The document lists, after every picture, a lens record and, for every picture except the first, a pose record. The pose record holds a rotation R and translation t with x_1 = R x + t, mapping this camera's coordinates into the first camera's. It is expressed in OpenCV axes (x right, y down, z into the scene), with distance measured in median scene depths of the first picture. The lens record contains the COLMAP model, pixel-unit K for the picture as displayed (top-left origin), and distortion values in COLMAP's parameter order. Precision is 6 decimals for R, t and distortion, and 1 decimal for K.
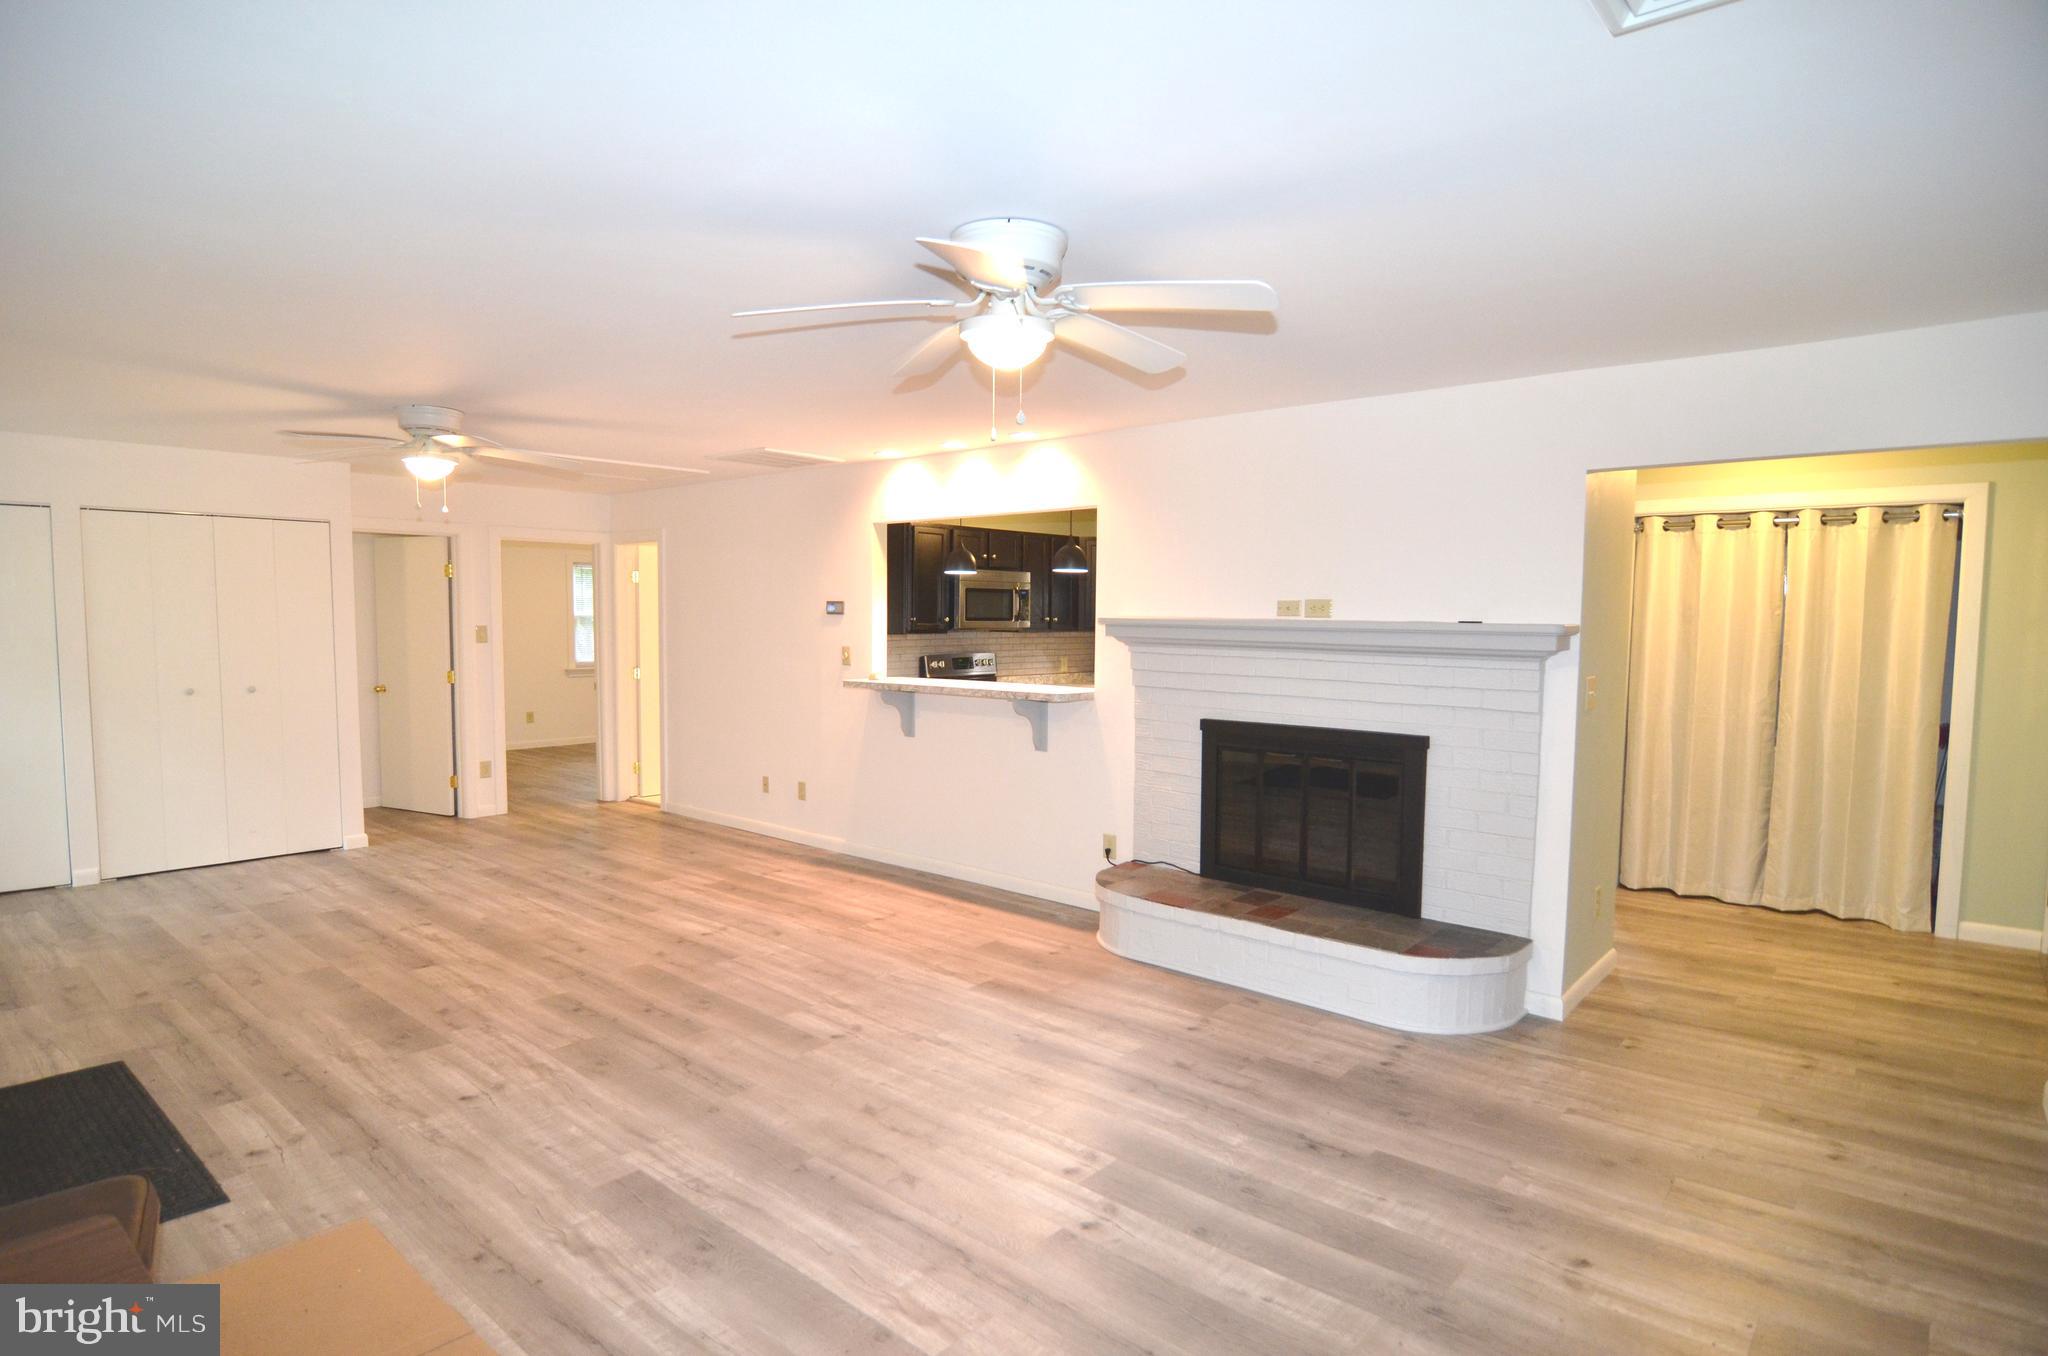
lens RADIAL K [[1094.4, 0, 1009.0], [0, 1094.4, 717.1], [0, 0, 1]] dist [-0.013841, -0.004033]
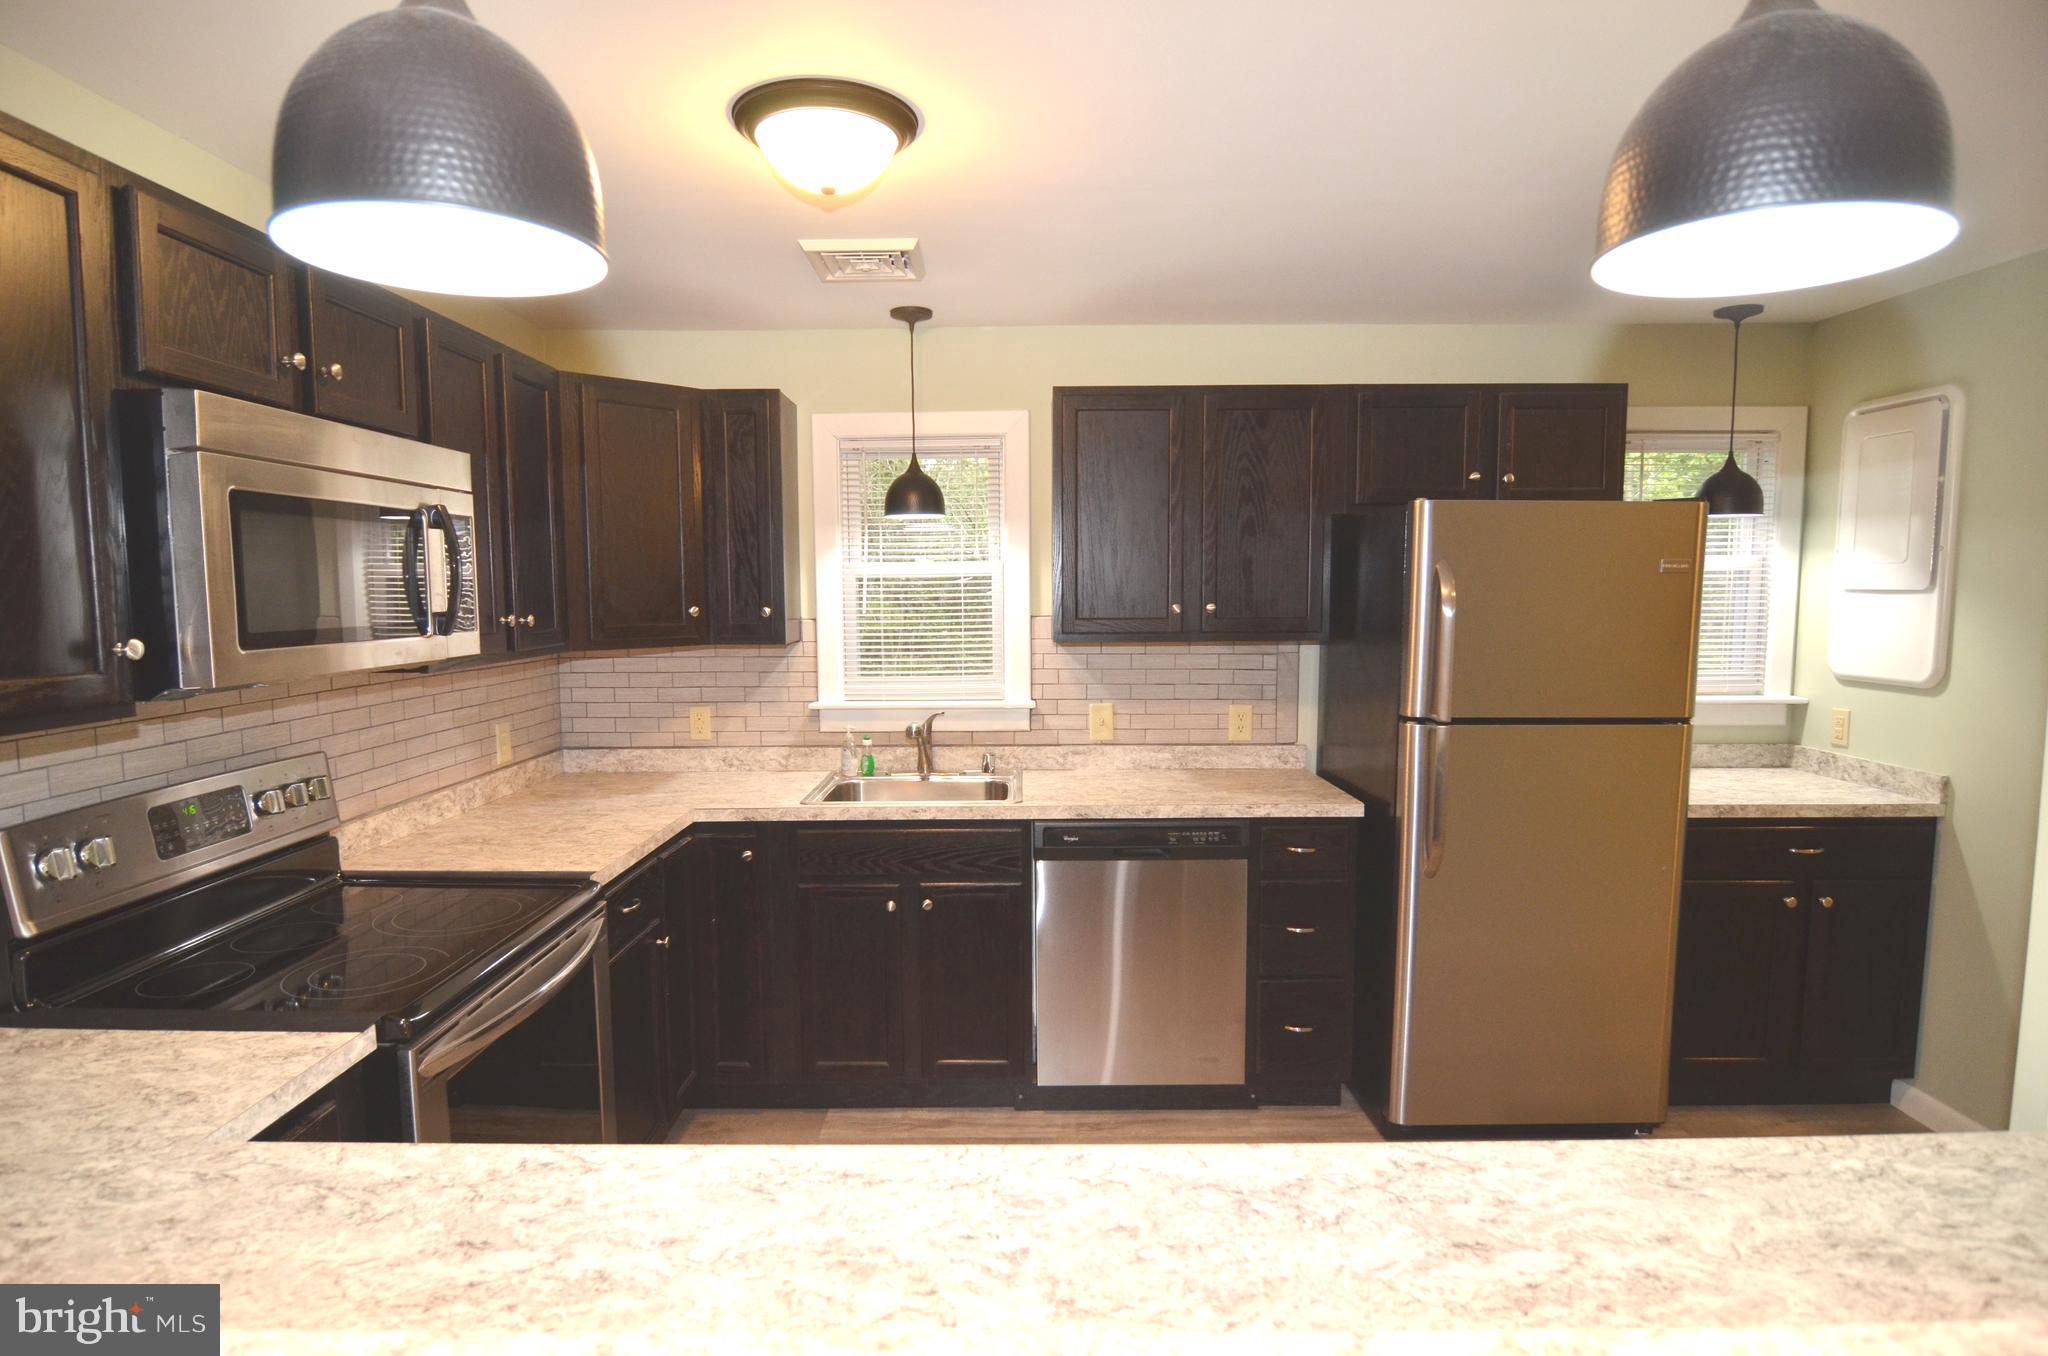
lens RADIAL K [[1094.4, 0, 1018.9], [0, 1094.4, 679.6], [0, 0, 1]] dist [-0.013841, -0.004033]
pose [[0.749002, -0.068231, 0.659045, -0.104587], [0.070464, 0.997245, 0.023162, -0.125824], [-0.658810, 0.029091, 0.751747, 1.233036]]
